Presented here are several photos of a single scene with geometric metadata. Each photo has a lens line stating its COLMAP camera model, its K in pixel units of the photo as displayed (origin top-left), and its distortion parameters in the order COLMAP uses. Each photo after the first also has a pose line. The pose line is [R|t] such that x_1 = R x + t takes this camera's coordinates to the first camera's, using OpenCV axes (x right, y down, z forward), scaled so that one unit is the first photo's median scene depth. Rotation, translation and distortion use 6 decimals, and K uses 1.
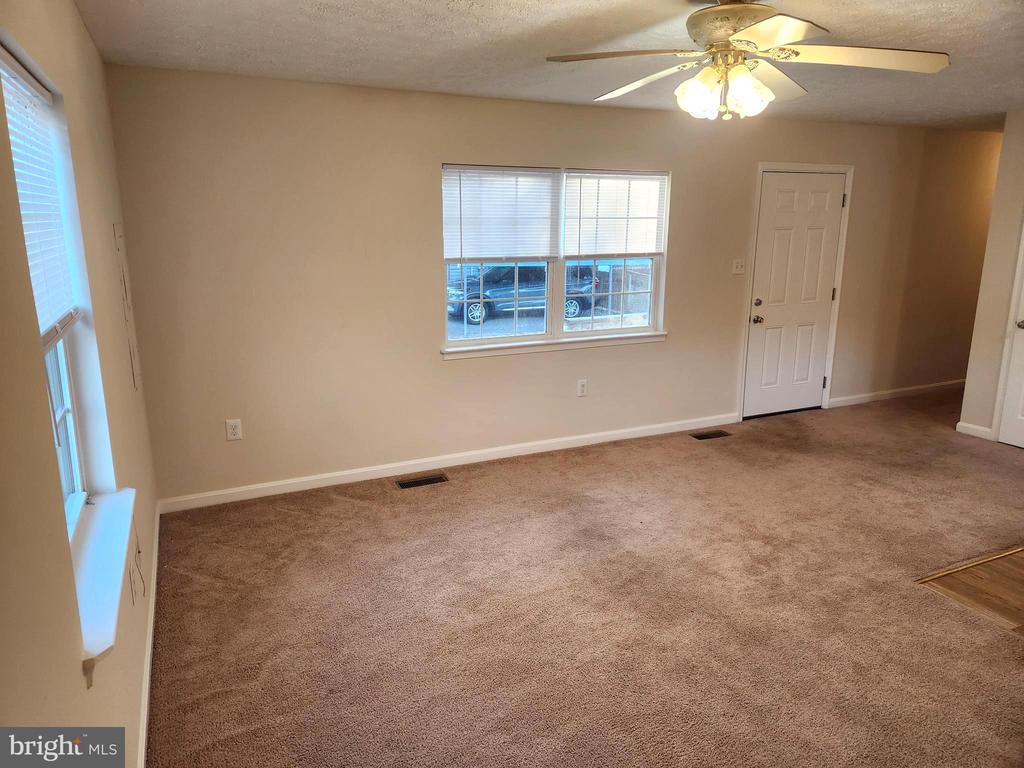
lens RADIAL K [[678.2, 0, 501.1], [0, 678.2, 374.6], [0, 0, 1]] dist [0.087035, -0.071833]
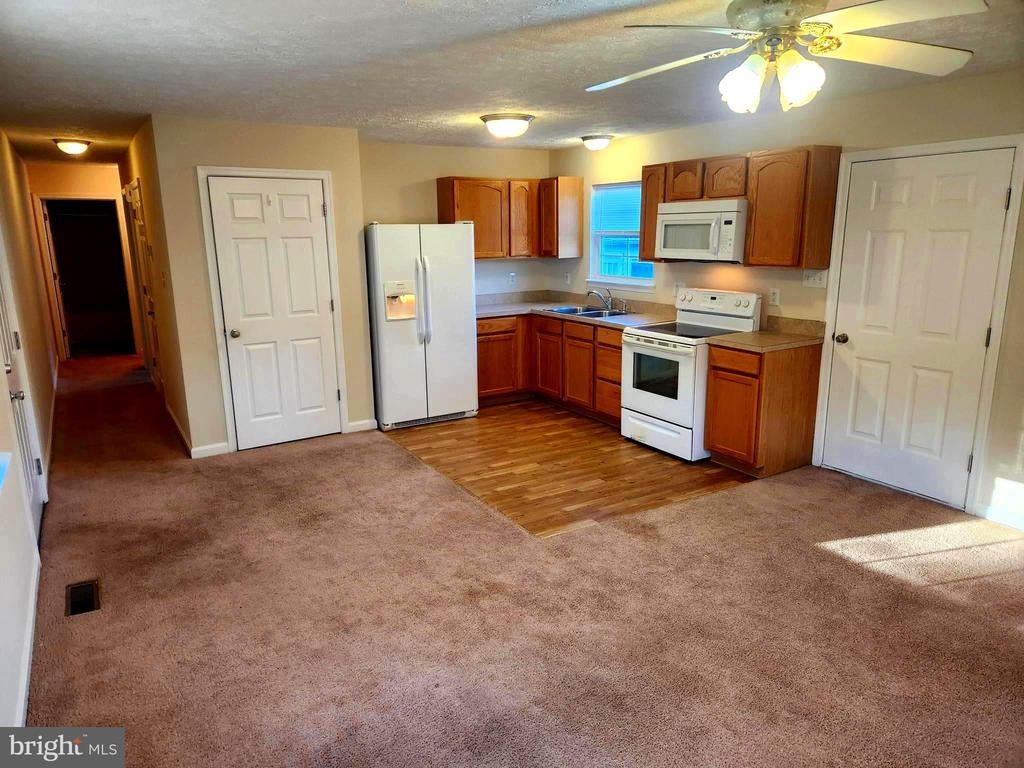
lens RADIAL K [[678.2, 0, 501.1], [0, 678.2, 374.6], [0, 0, 1]] dist [0.087035, -0.071833]
pose [[-0.111897, -0.203664, 0.972625, -0.342265], [0.232972, 0.946117, 0.224916, -0.178569], [-0.966024, 0.251762, -0.058420, 0.825191]]
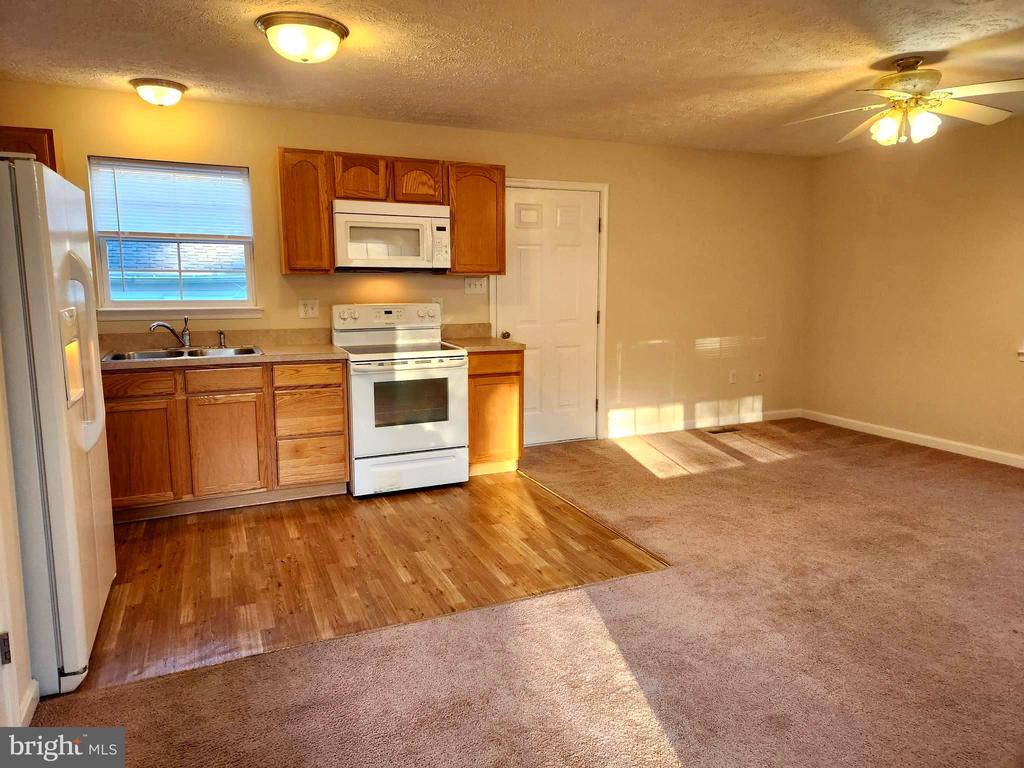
lens RADIAL K [[674.9, 0, 505.6], [0, 674.9, 369.9], [0, 0, 1]] dist [0.086101, -0.066431]
pose [[-0.999892, 0.003260, 0.014336, 0.637290], [0.008140, 0.934756, 0.355196, -0.245864], [-0.012242, 0.355275, -0.934682, 1.414257]]
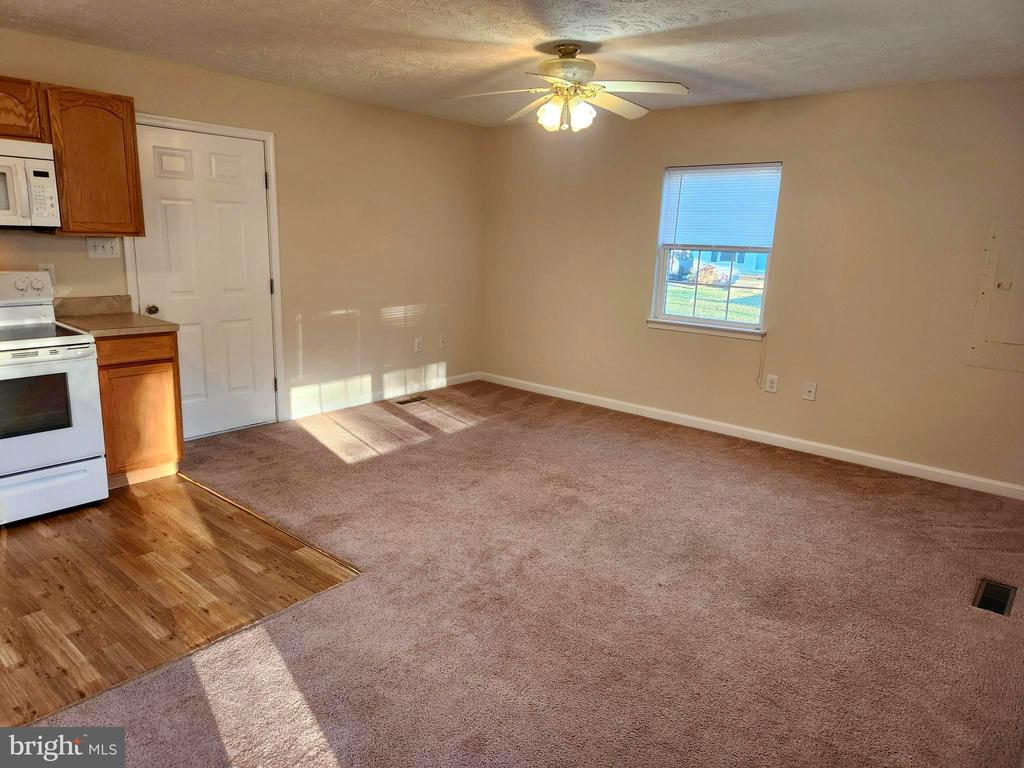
lens RADIAL K [[678.2, 0, 501.1], [0, 678.2, 374.6], [0, 0, 1]] dist [0.087035, -0.071833]
pose [[-0.907955, 0.060383, -0.414694, 0.615158], [-0.123482, 0.907081, 0.402437, -0.258558], [0.400462, 0.416602, -0.816133, 1.328865]]
